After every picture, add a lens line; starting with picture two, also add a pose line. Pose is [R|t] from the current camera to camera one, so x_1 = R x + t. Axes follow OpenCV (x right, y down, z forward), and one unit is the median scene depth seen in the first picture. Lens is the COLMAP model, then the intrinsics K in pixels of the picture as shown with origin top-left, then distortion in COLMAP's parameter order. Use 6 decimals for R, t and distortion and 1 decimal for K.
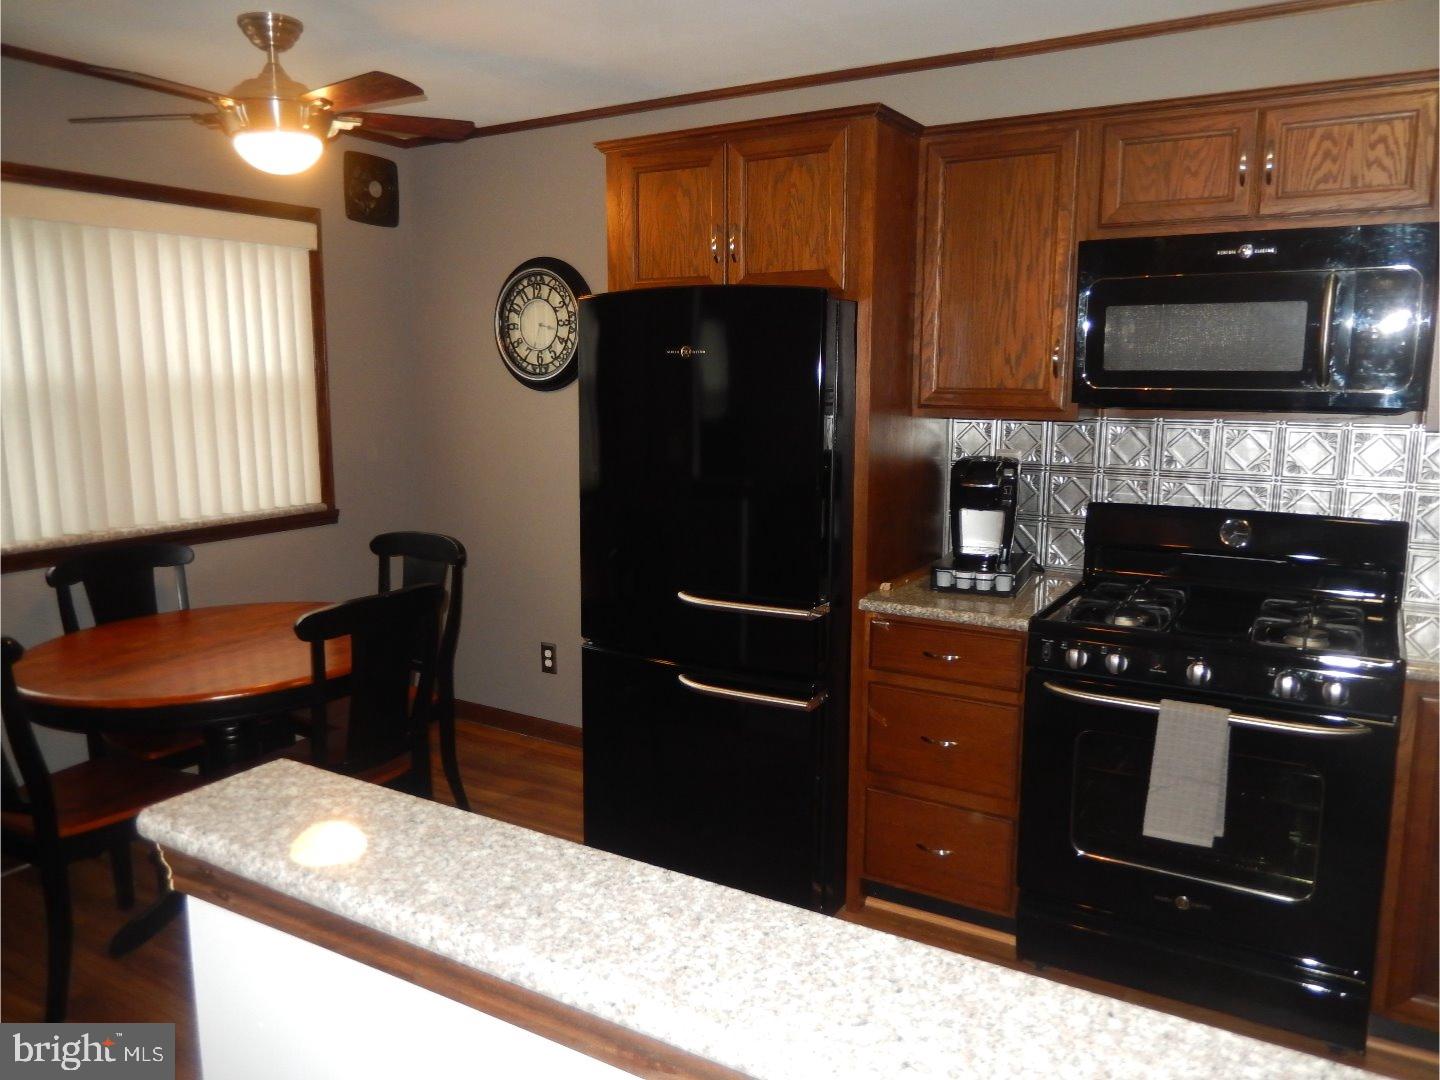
lens RADIAL K [[1067.2, 0, 720.0], [0, 1067.2, 540.0], [0, 0, 1]] dist [-0.006769, -0.006256]
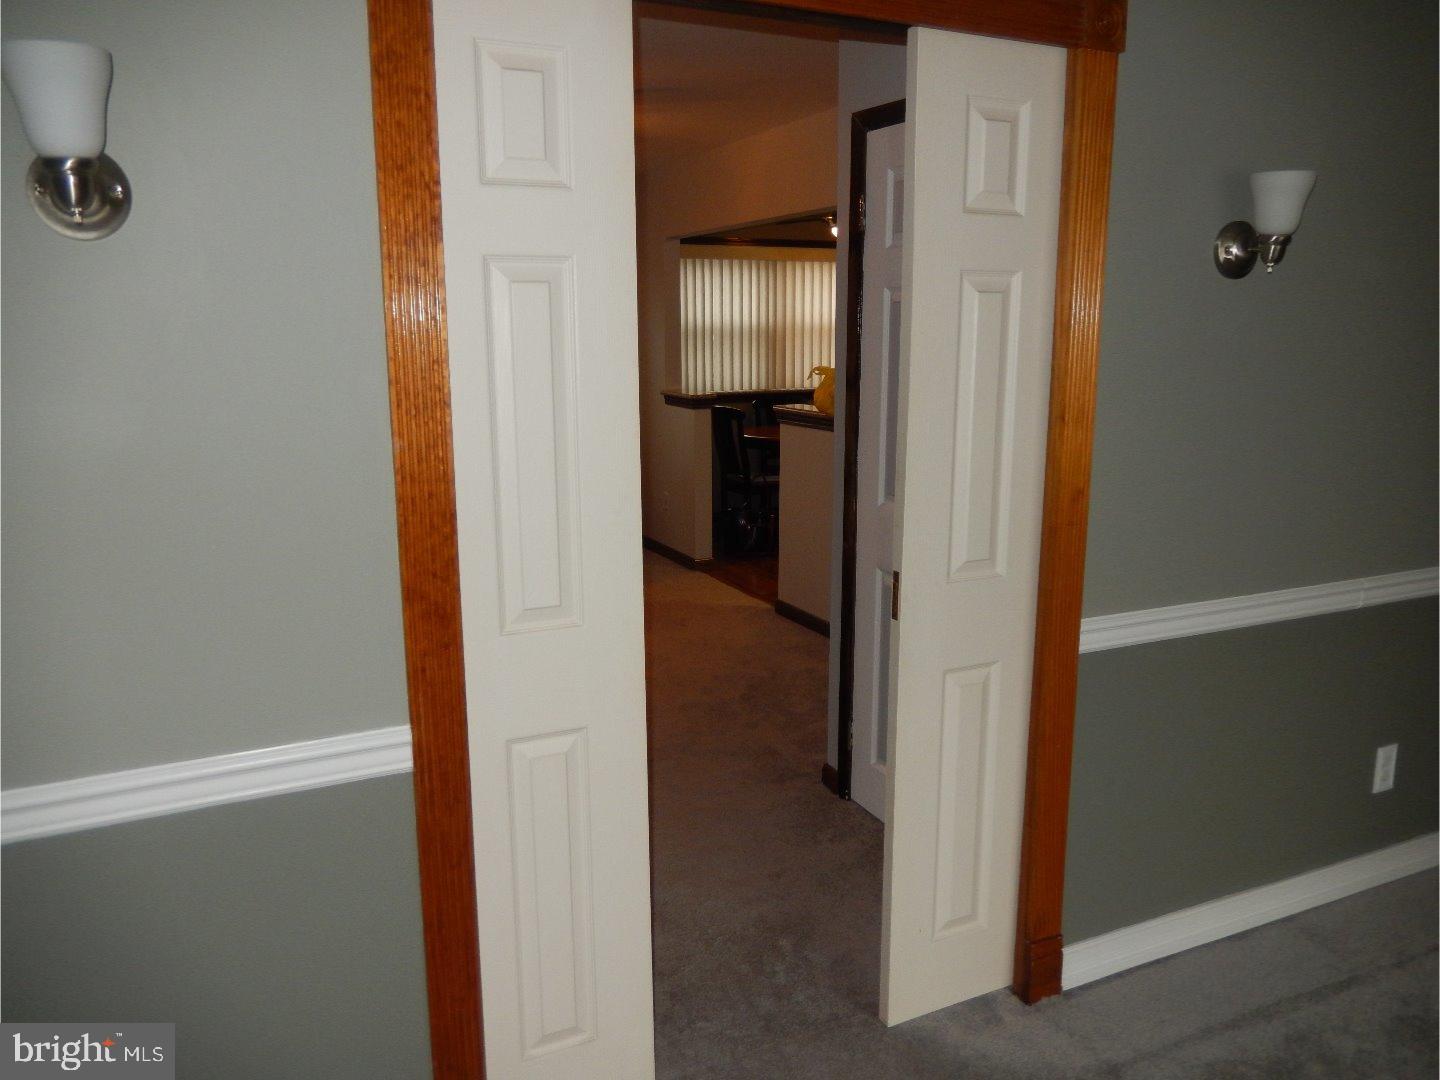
lens RADIAL K [[1067.2, 0, 720.0], [0, 1067.2, 540.0], [0, 0, 1]] dist [-0.006769, -0.006256]
pose [[0.834564, 0.114912, -0.538793, 0.731182], [-0.087944, 0.993251, 0.075615, 0.179980], [0.543846, -0.015722, 0.839038, -1.217792]]
